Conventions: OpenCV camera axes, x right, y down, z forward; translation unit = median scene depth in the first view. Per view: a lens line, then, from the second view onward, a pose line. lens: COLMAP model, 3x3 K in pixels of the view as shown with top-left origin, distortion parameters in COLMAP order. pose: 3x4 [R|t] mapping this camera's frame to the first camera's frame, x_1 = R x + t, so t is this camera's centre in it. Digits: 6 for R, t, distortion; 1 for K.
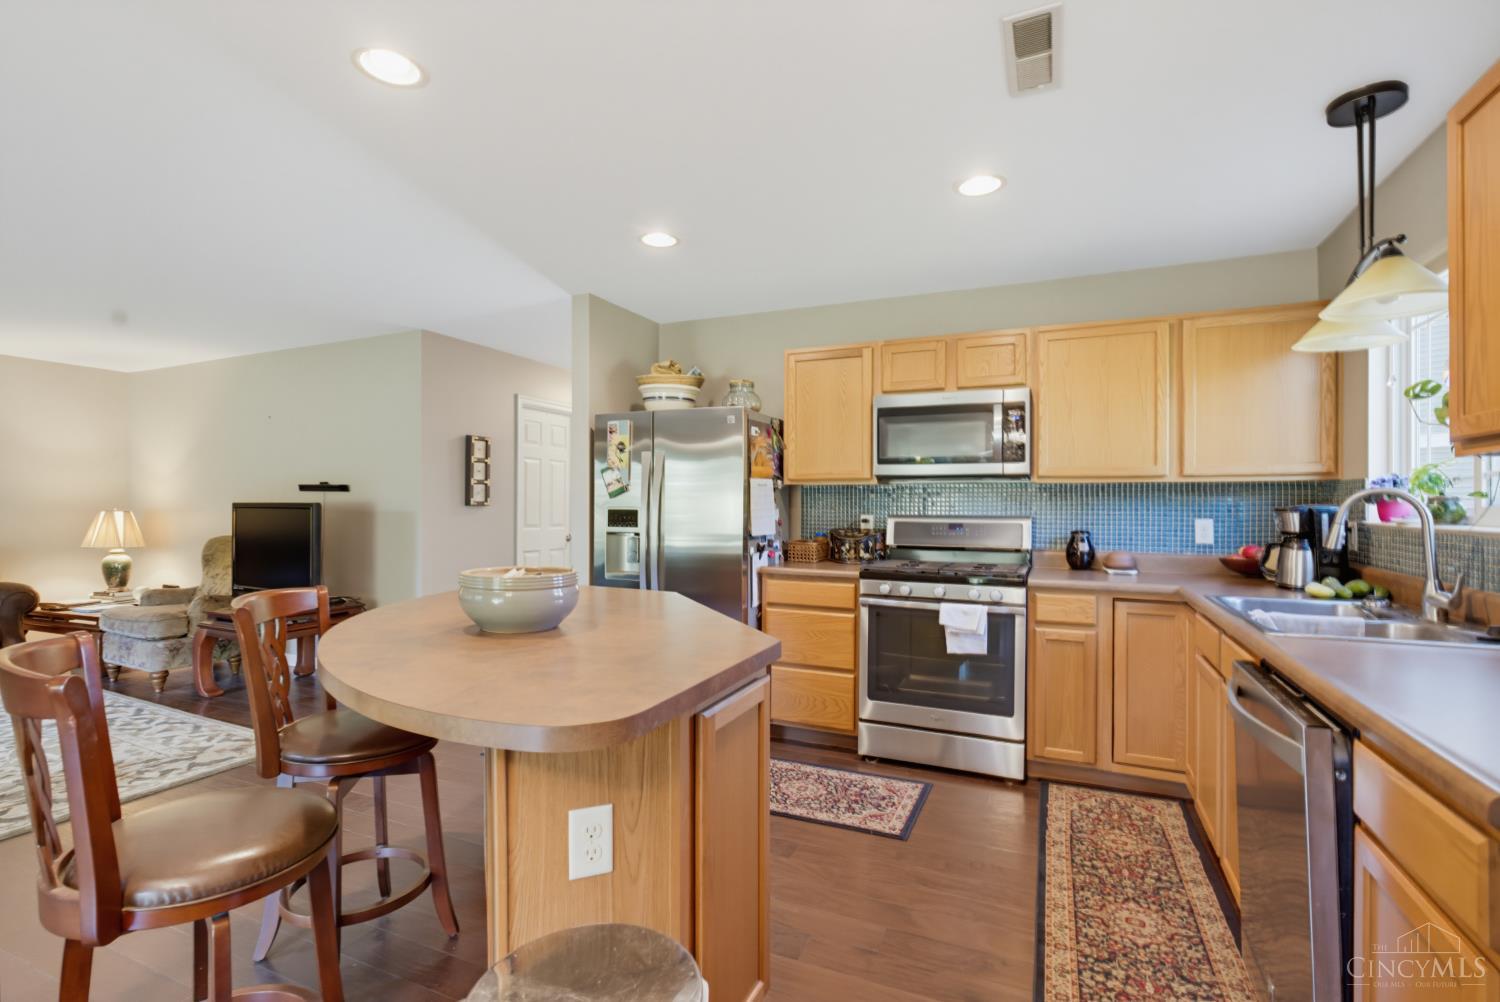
lens RADIAL K [[709.0, 0, 744.6], [0, 709.0, 496.2], [0, 0, 1]] dist [-0.011274, 0.004703]
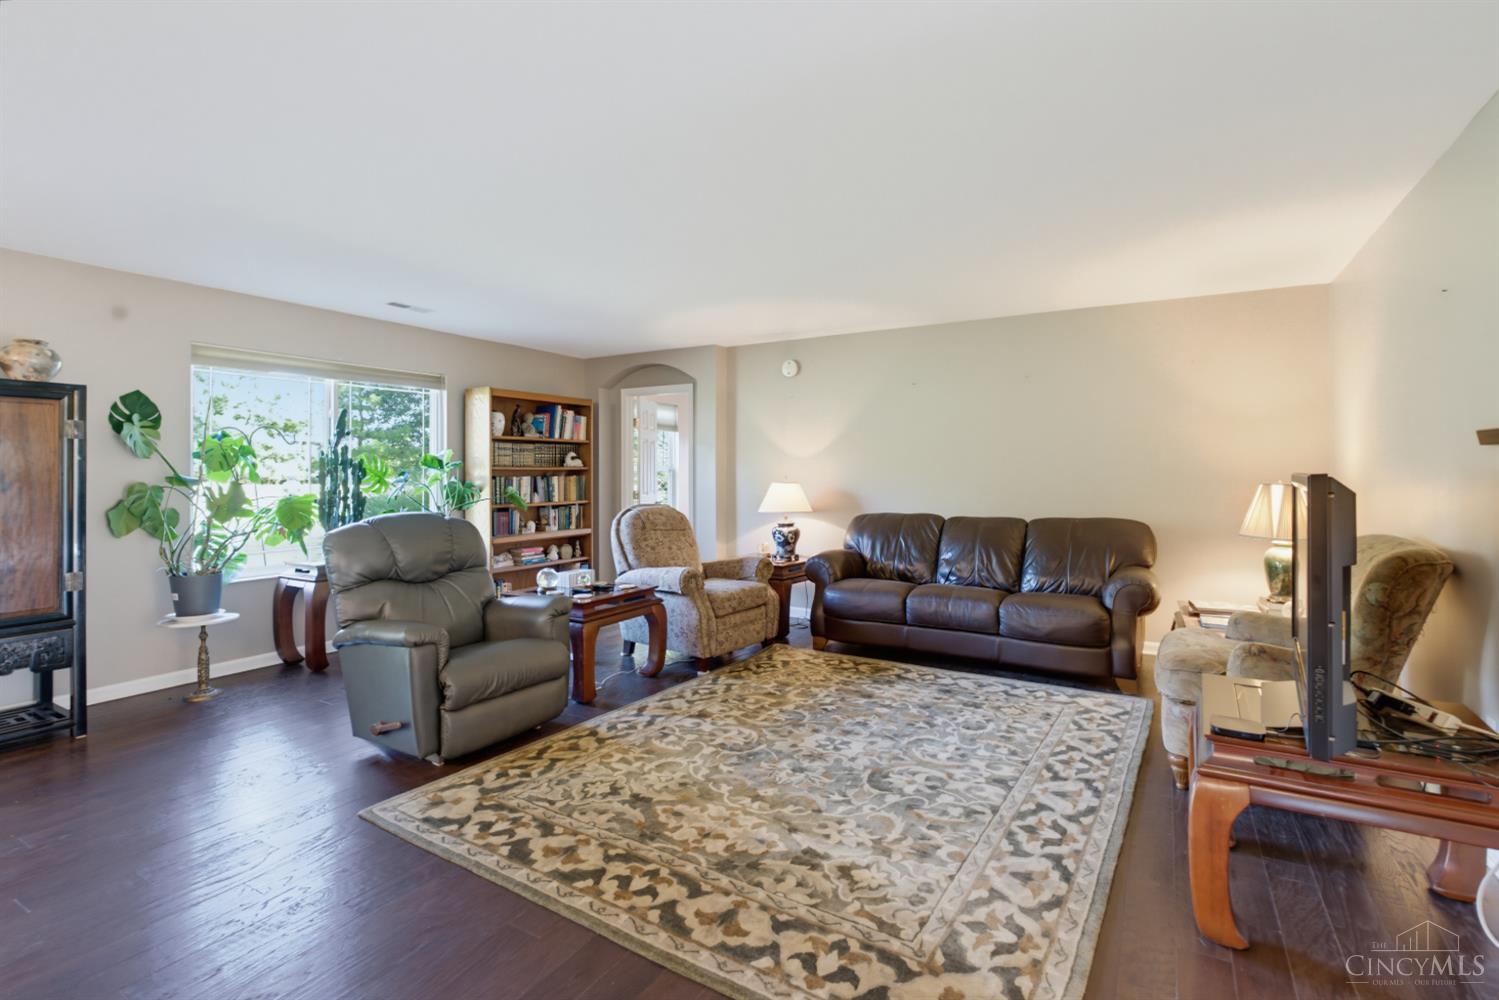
lens RADIAL K [[708.5, 0, 761.5], [0, 708.5, 495.1], [0, 0, 1]] dist [-0.011274, 0.004703]
pose [[-0.081858, 0.029884, -0.996196, -0.243429], [0.010406, 0.999522, 0.029129, 0.004877], [0.996590, -0.007982, -0.082130, 0.836928]]
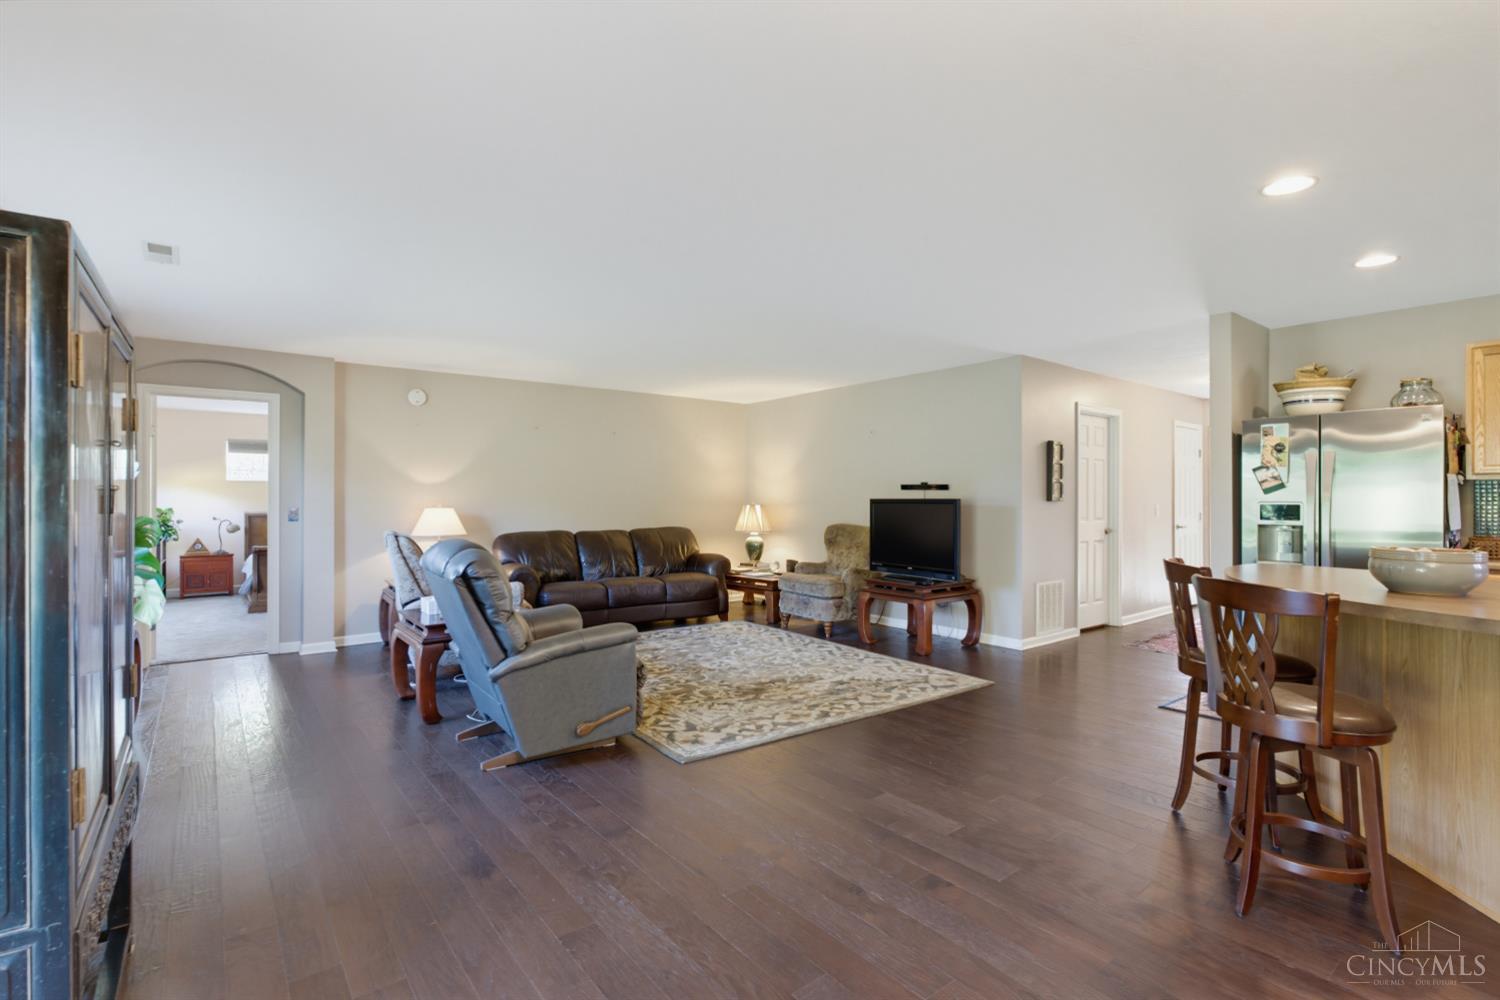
lens RADIAL K [[709.0, 0, 755.6], [0, 709.0, 494.6], [0, 0, 1]] dist [-0.011274, 0.004703]
pose [[0.890651, -0.005196, -0.454658, -0.399199], [0.007235, 0.999970, 0.002745, -0.005076], [0.454631, -0.005734, 0.890662, -0.355201]]
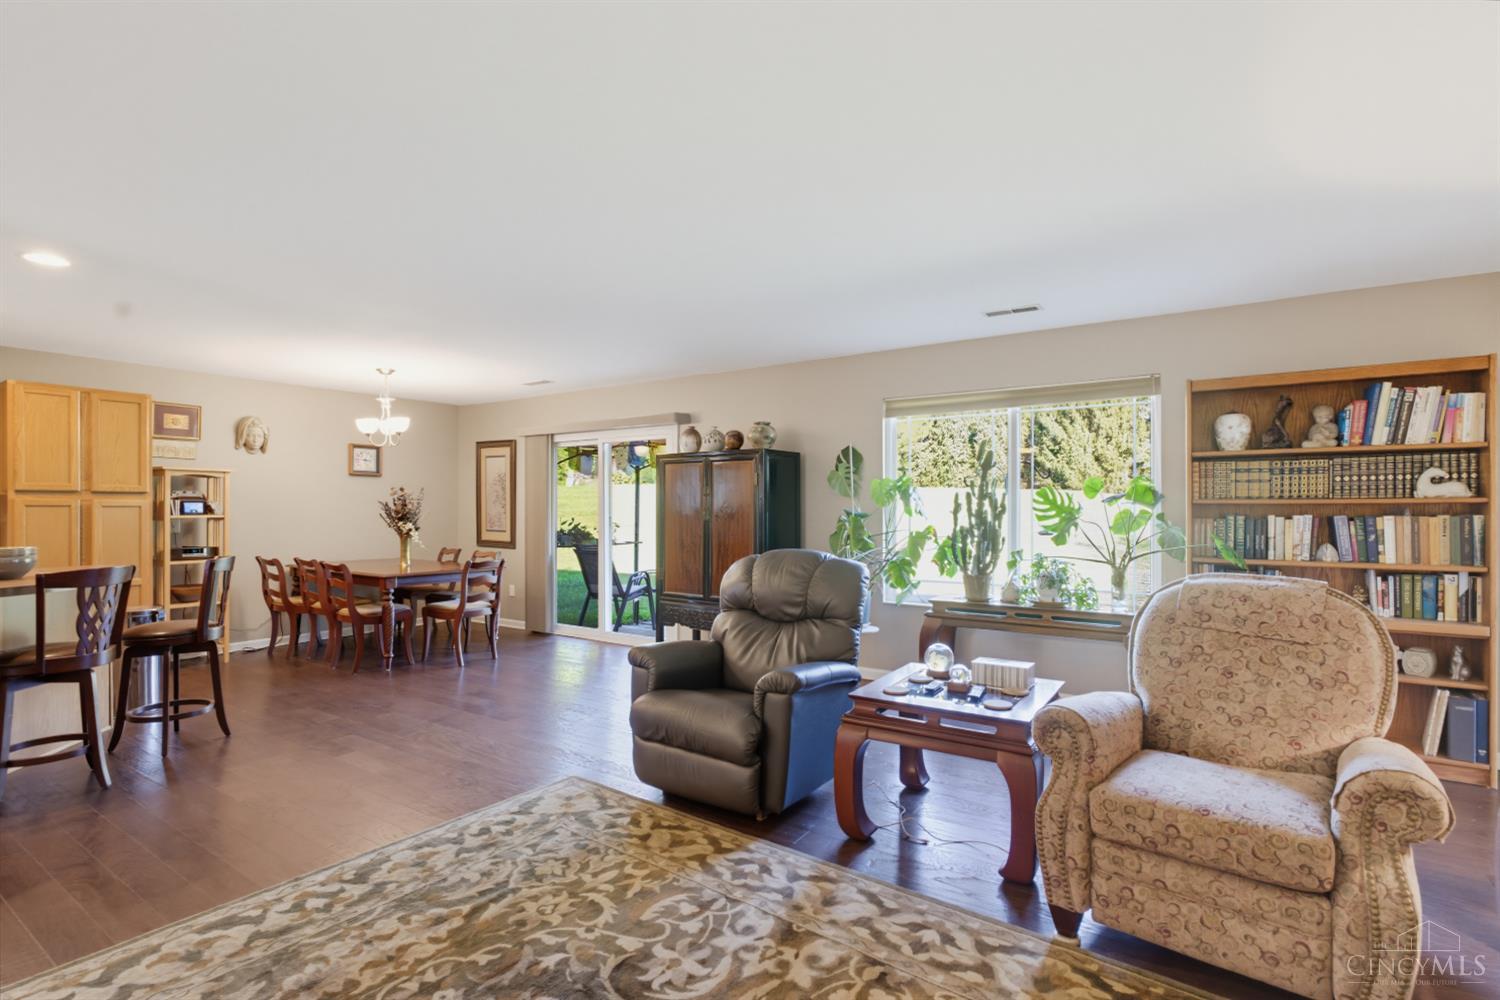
lens RADIAL K [[709.0, 0, 765.9], [0, 709.0, 504.6], [0, 0, 1]] dist [-0.011274, 0.004703]
pose [[-0.988916, -0.000989, 0.148471, -1.247553], [-0.002778, 0.999926, -0.011847, 0.003474], [-0.148448, -0.012128, -0.988846, 1.222009]]
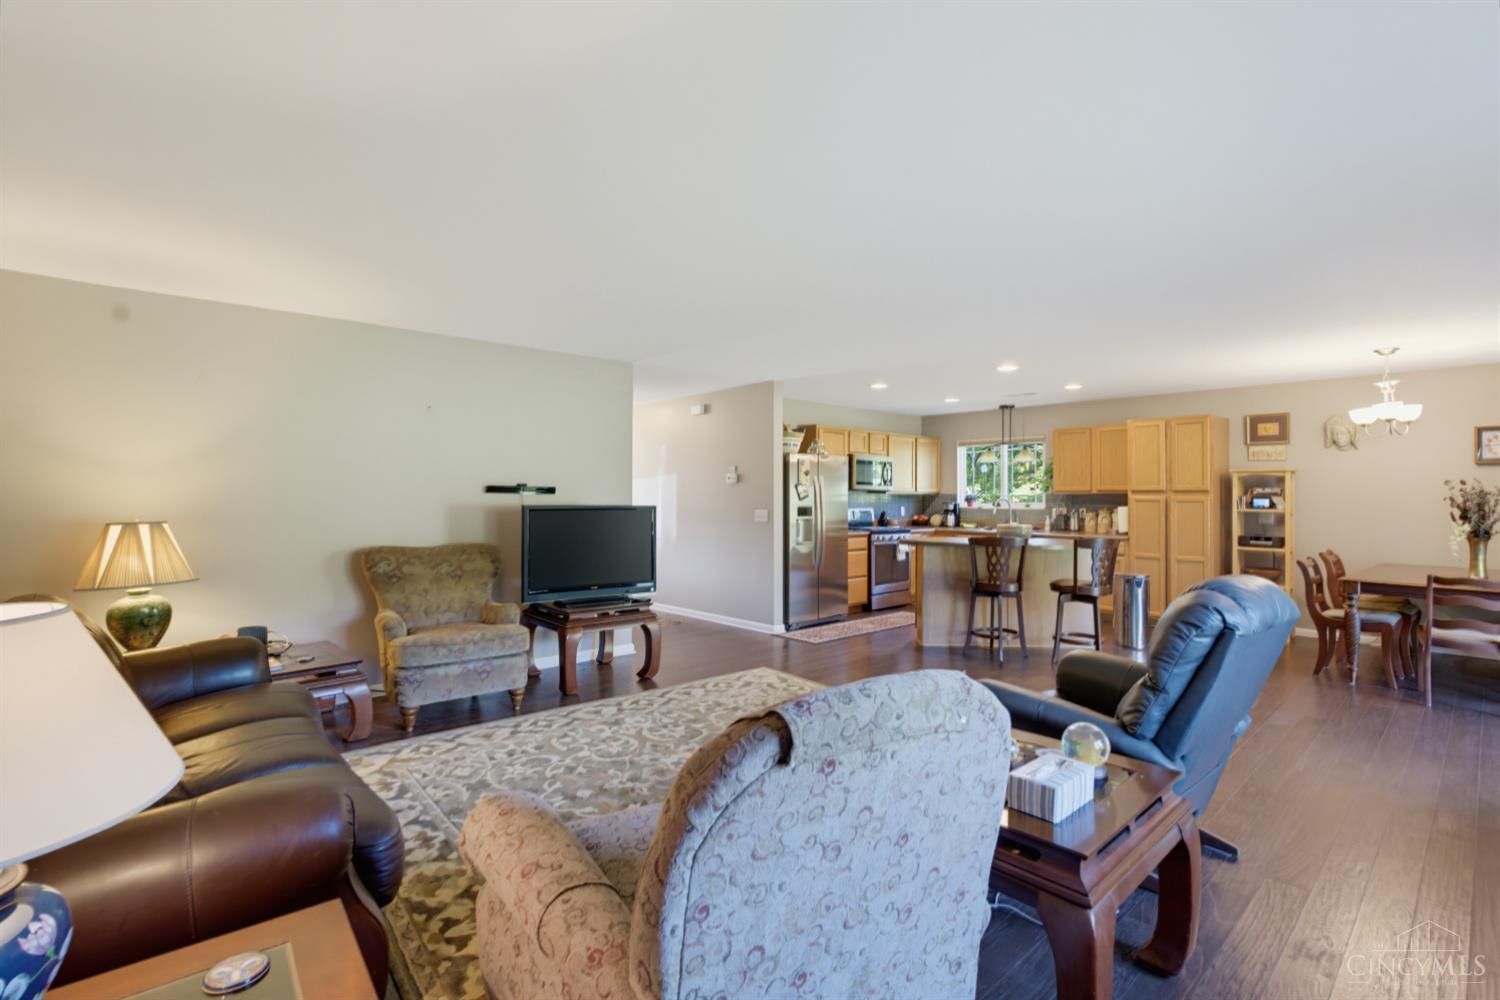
lens RADIAL K [[709.0, 0, 738.5], [0, 709.0, 488.8], [0, 0, 1]] dist [-0.011274, 0.004703]
pose [[0.389920, 0.007945, 0.920815, -1.914691], [-0.010033, 0.999940, -0.004379, -0.018085], [-0.920794, -0.007531, 0.389976, 0.440609]]
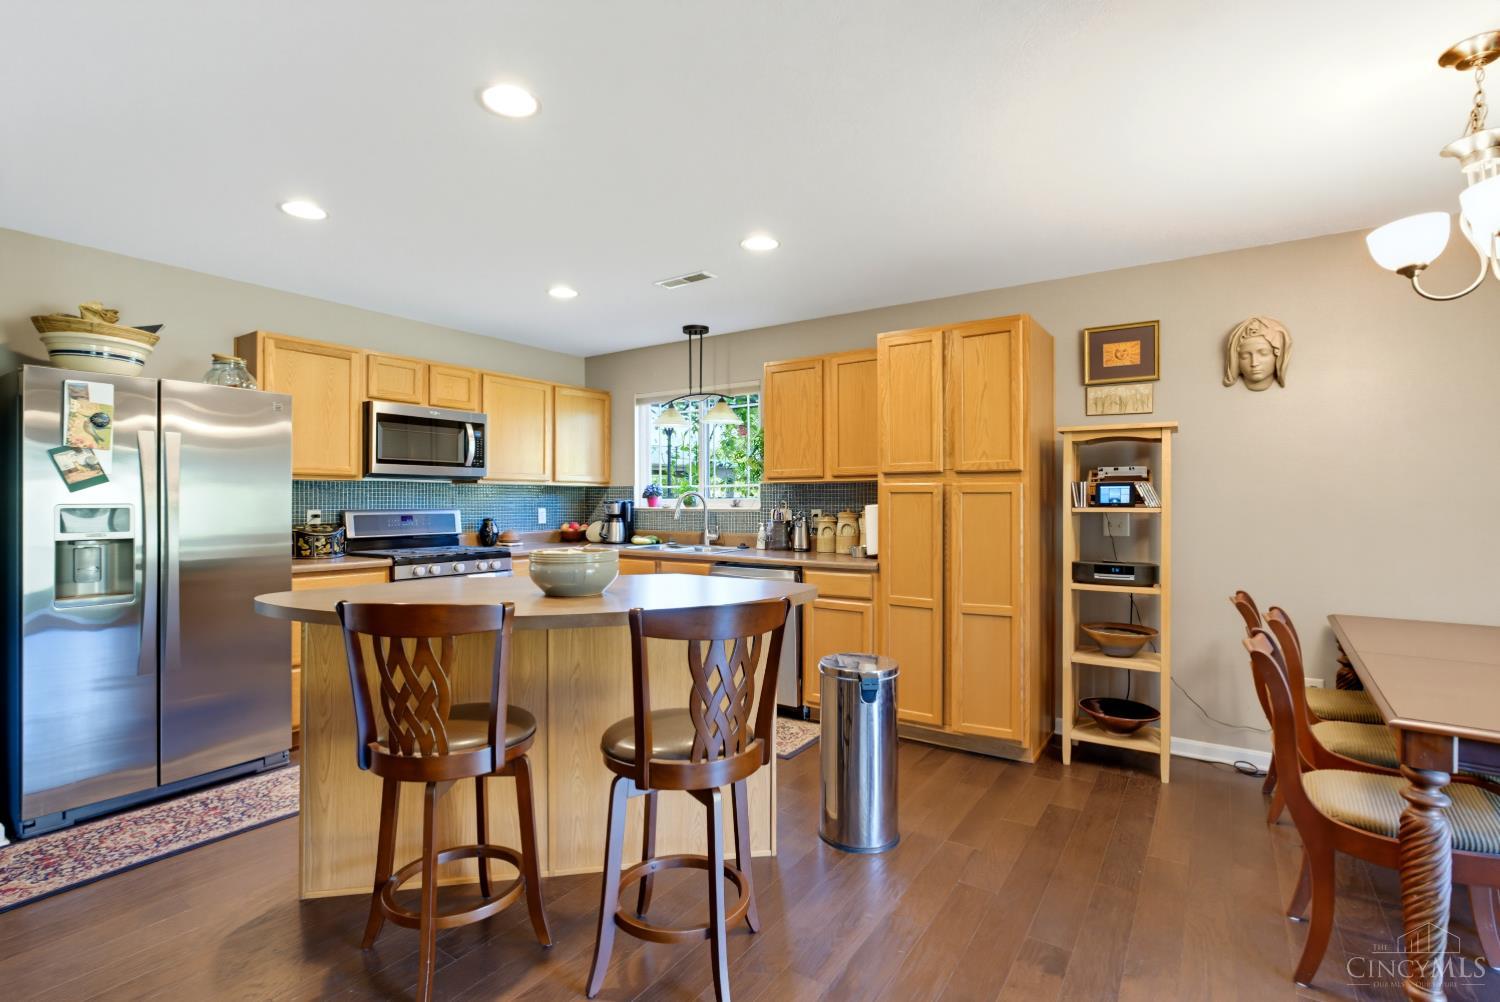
lens RADIAL K [[709.0, 0, 743.9], [0, 709.0, 497.1], [0, 0, 1]] dist [-0.011274, 0.004703]
pose [[0.172547, 0.002468, 0.984998, -0.756568], [-0.009054, 0.999959, -0.000919, 0.002926], [-0.984960, -0.008760, 0.172562, 0.231970]]
